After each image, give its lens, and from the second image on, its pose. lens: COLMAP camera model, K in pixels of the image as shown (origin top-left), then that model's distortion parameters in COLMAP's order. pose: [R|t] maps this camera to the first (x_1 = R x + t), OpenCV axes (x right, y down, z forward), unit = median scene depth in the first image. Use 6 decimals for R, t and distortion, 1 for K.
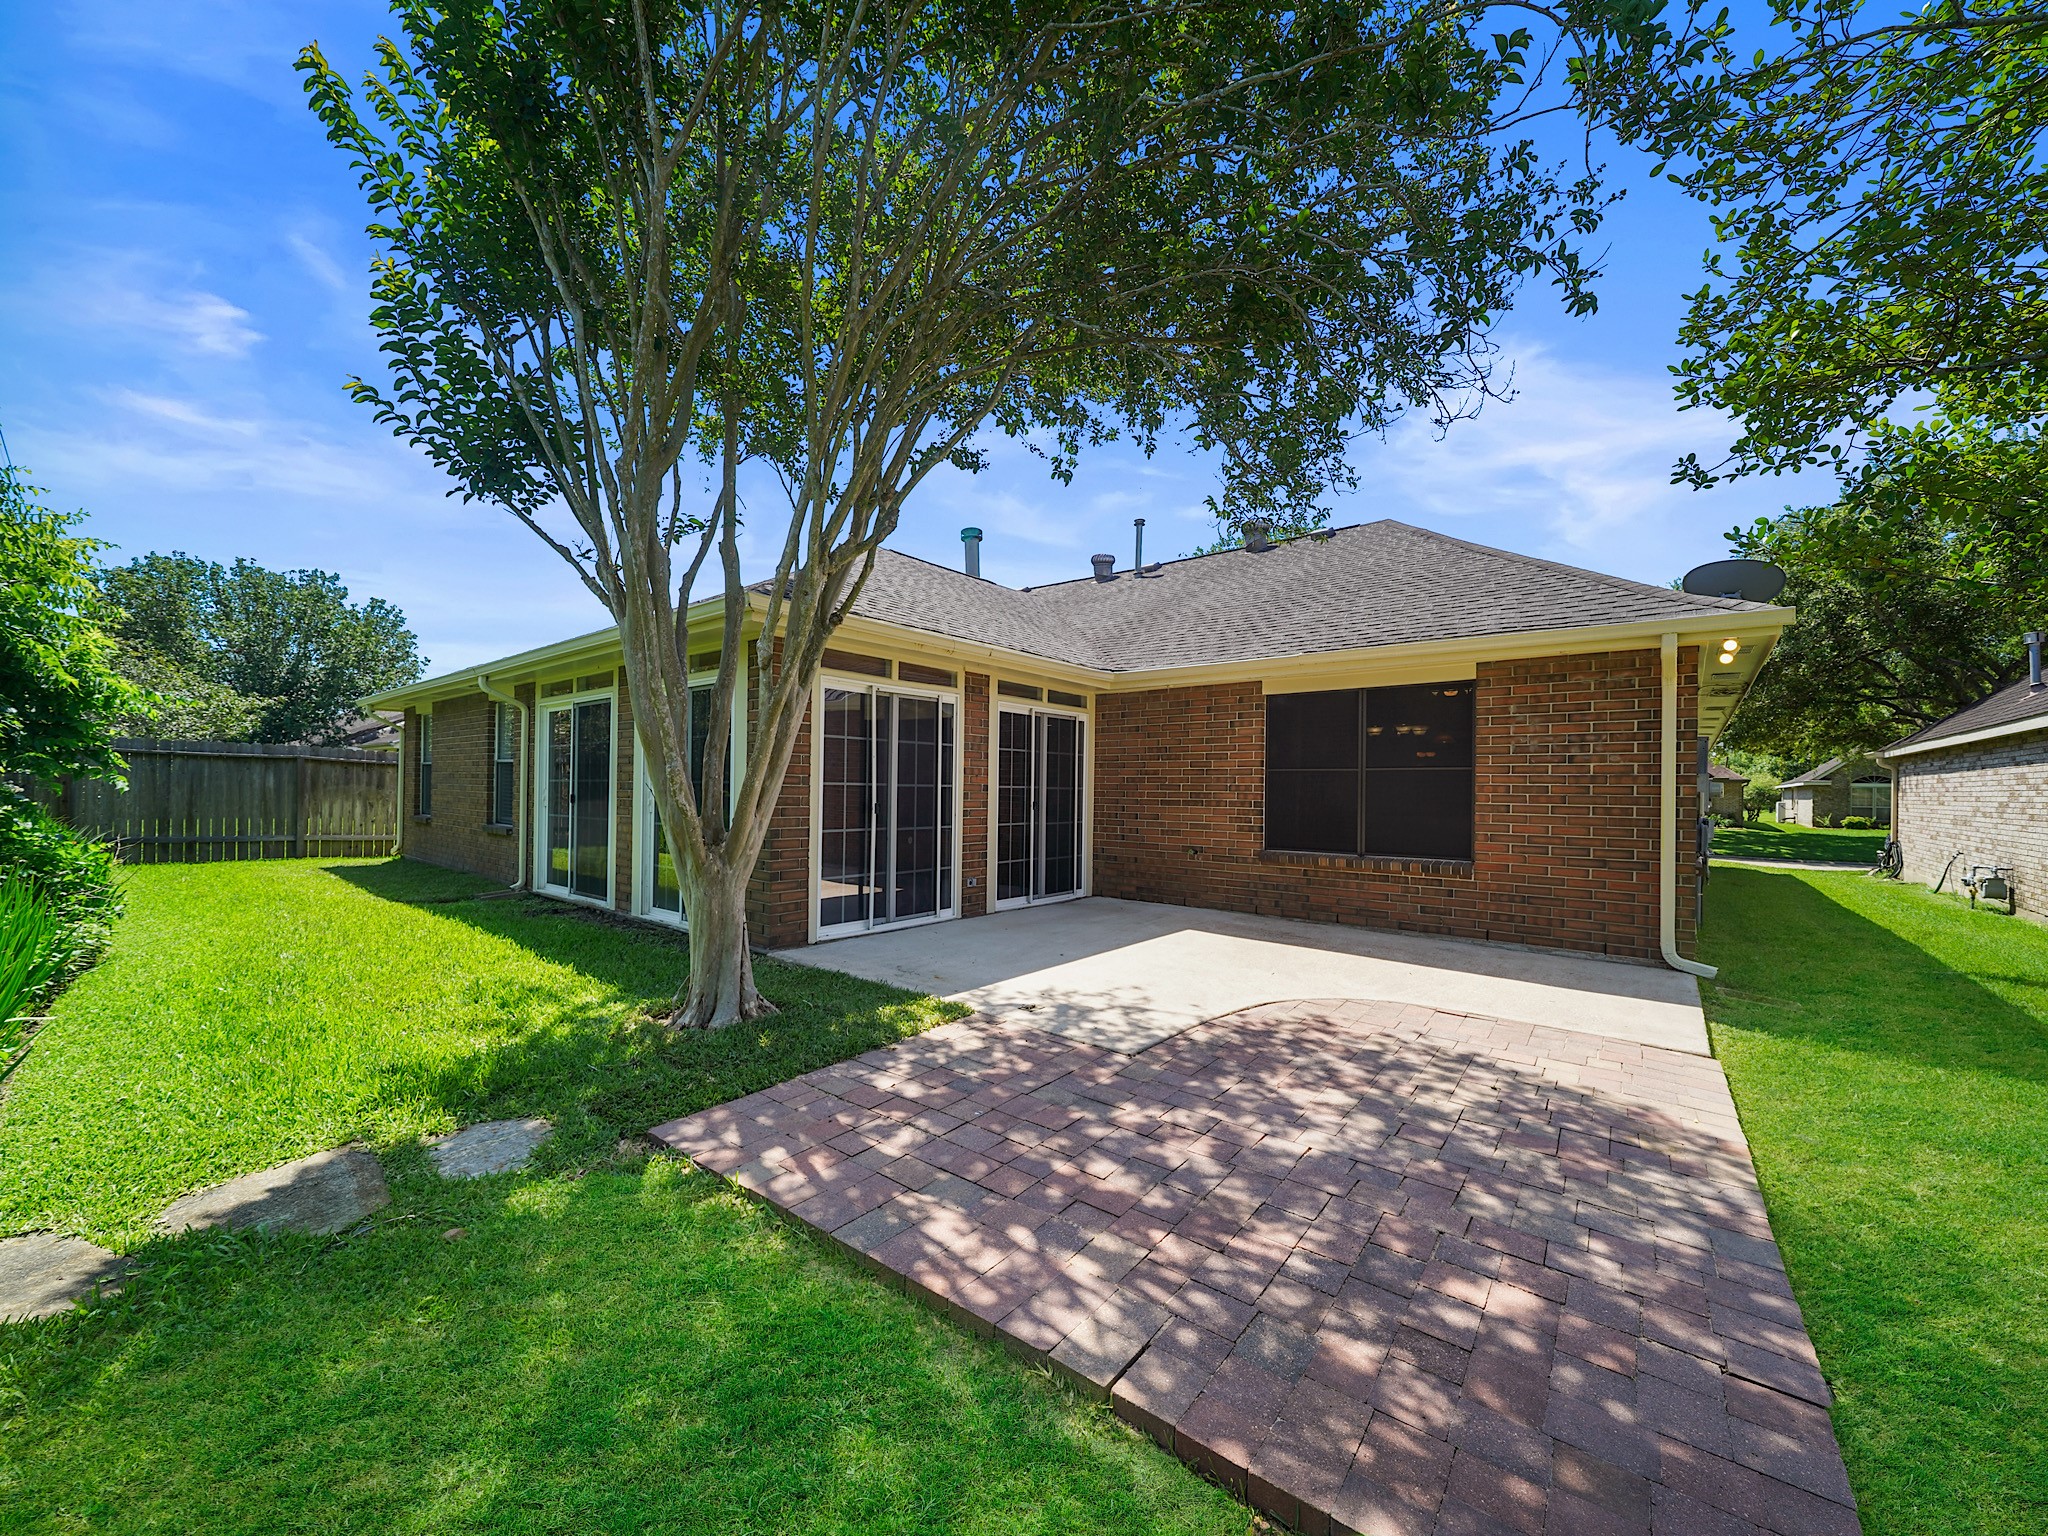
lens RADIAL K [[792.7, 0, 1024.9], [0, 792.7, 775.8], [0, 0, 1]] dist [-0.006644, -0.000262]
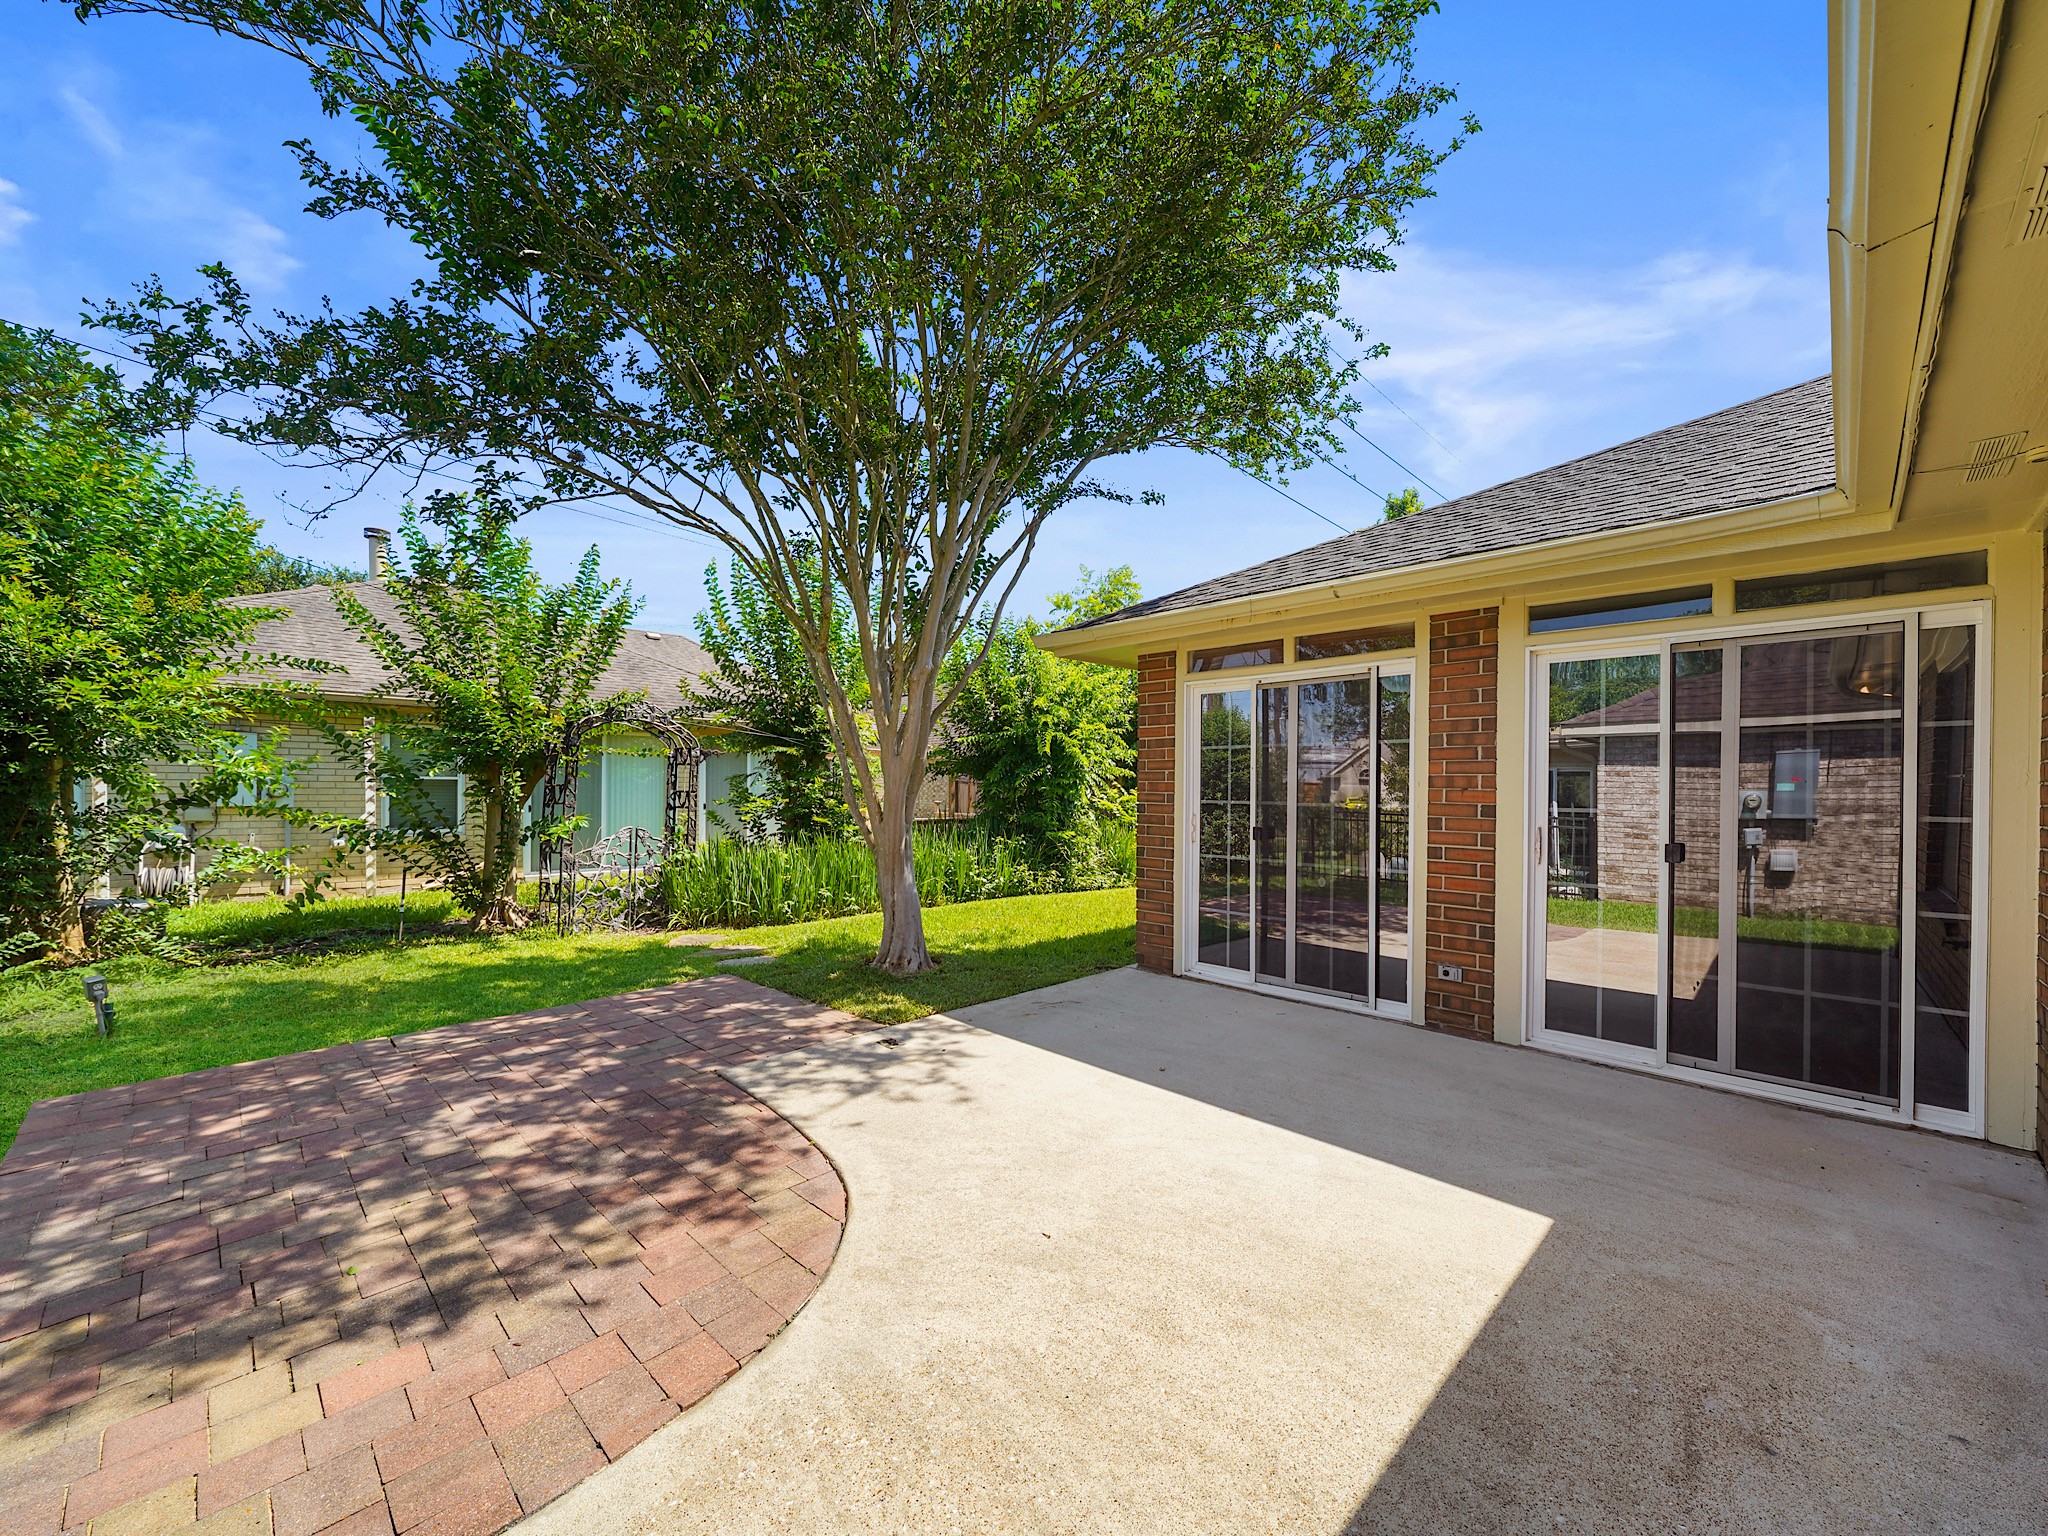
lens RADIAL K [[792.7, 0, 1022.1], [0, 792.7, 788.7], [0, 0, 1]] dist [-0.006644, -0.000262]
pose [[-0.110062, -0.013516, -0.993833, 1.167551], [0.005752, 0.999882, -0.014235, 0.011976], [0.993908, -0.007283, -0.109971, 1.605393]]
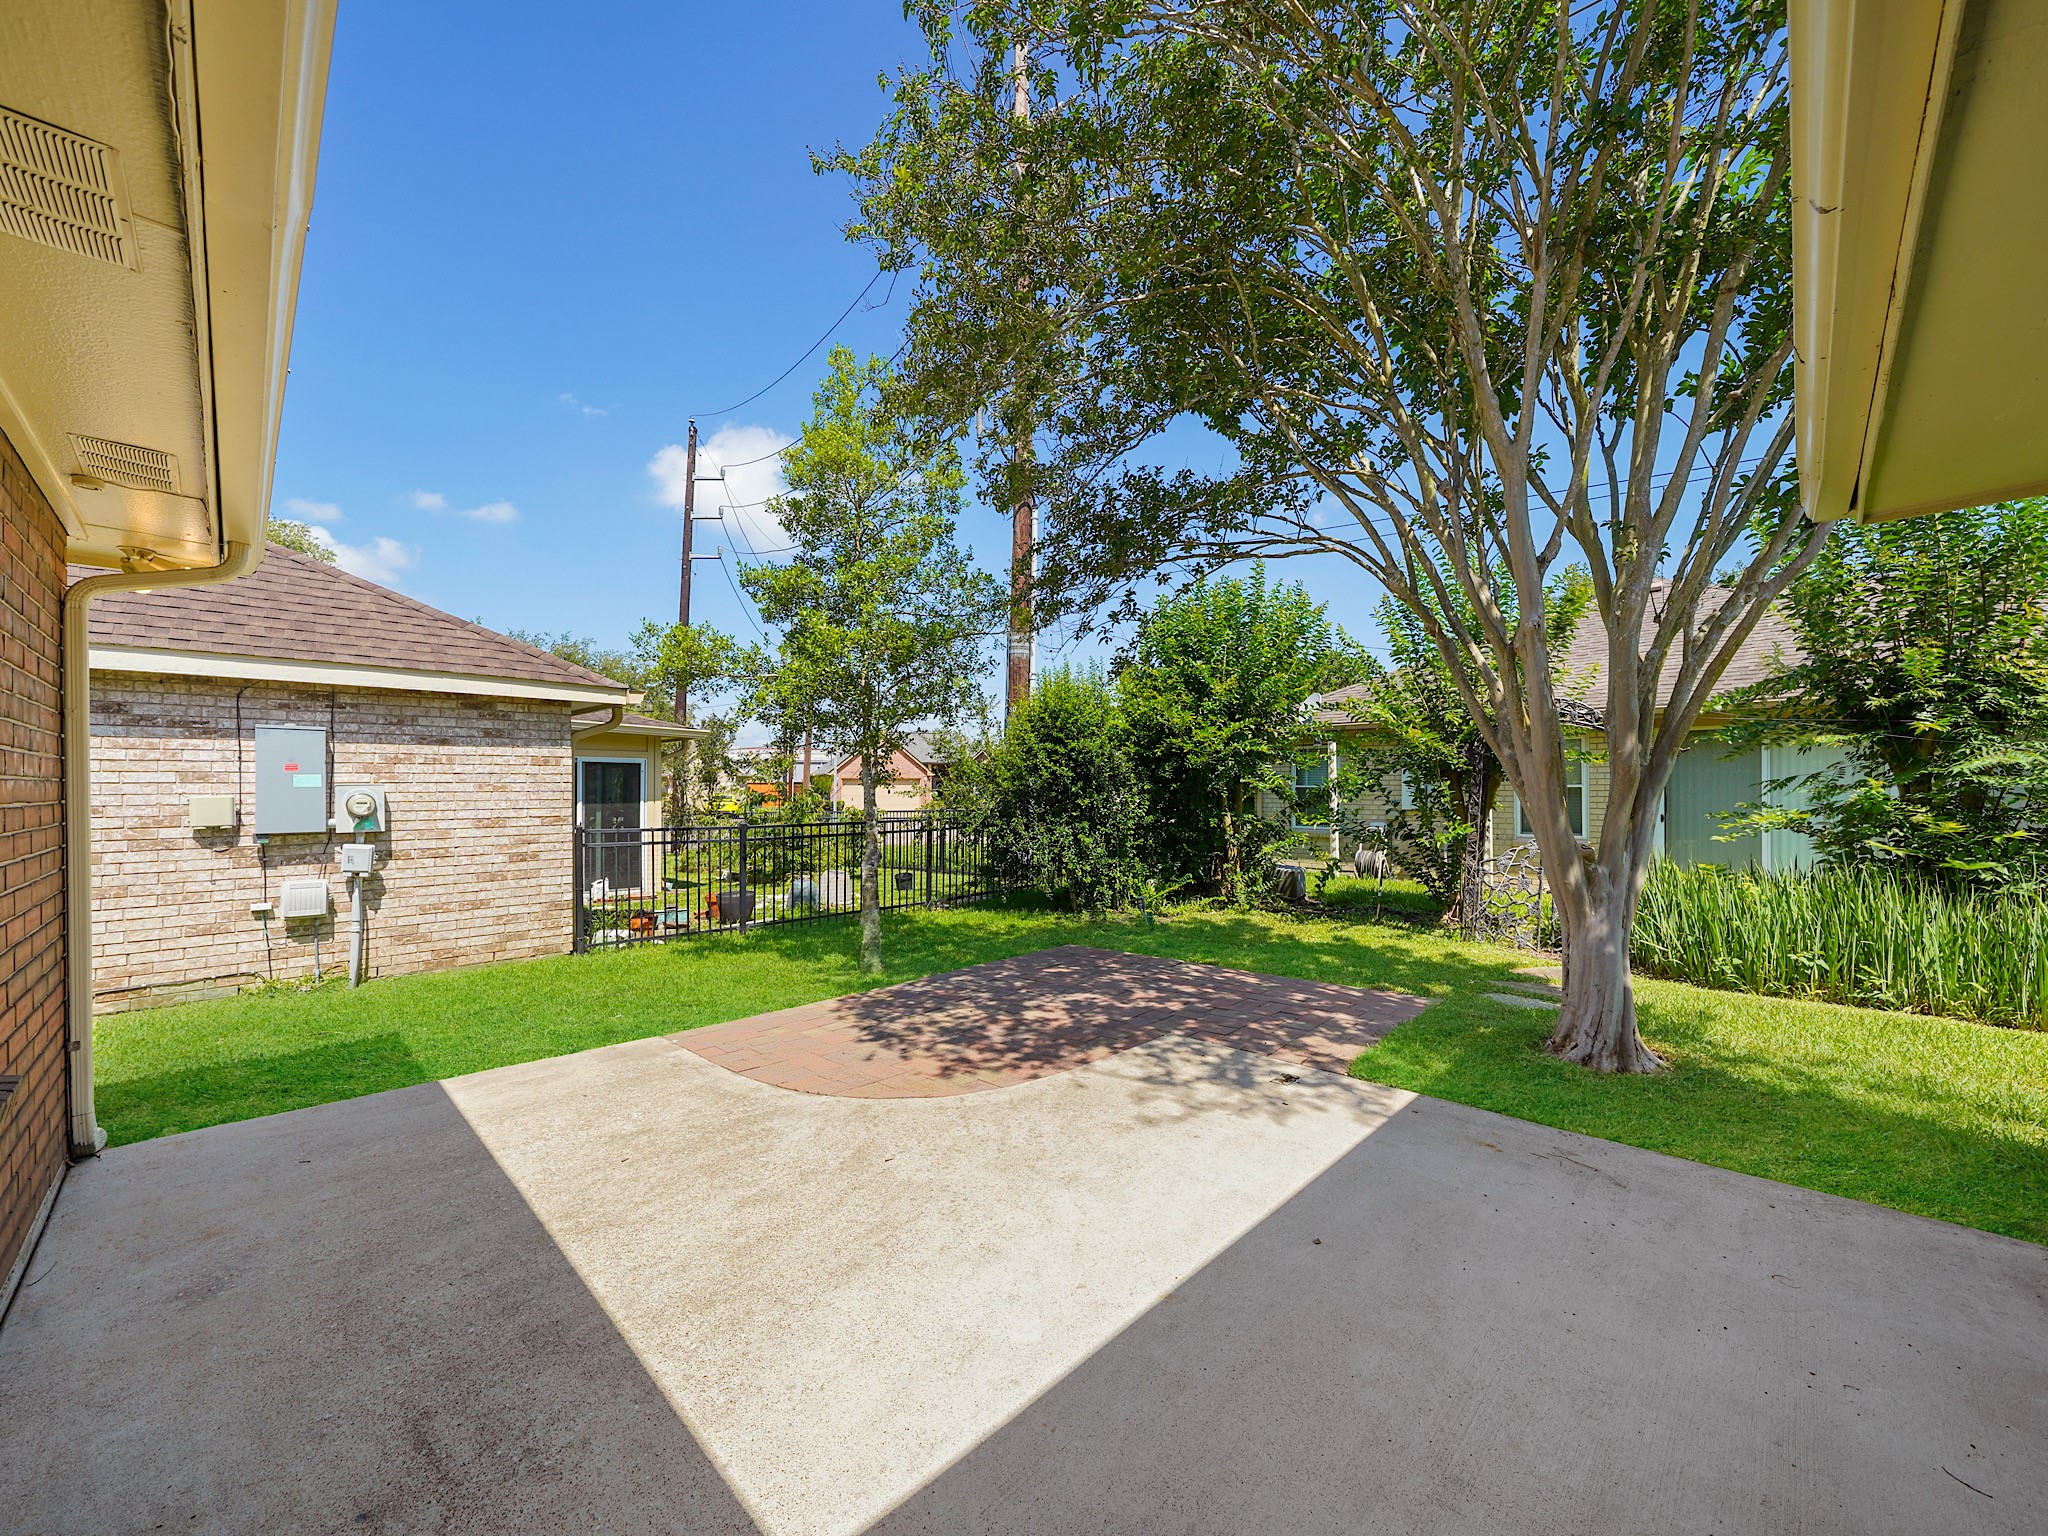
lens RADIAL K [[792.7, 0, 1017.4], [0, 792.7, 785.0], [0, 0, 1]] dist [-0.006644, -0.000262]
pose [[-0.995477, -0.011514, 0.094307, 0.272376], [-0.013364, 0.999730, -0.019012, 0.001958], [-0.094062, -0.020186, -0.995362, 2.381889]]
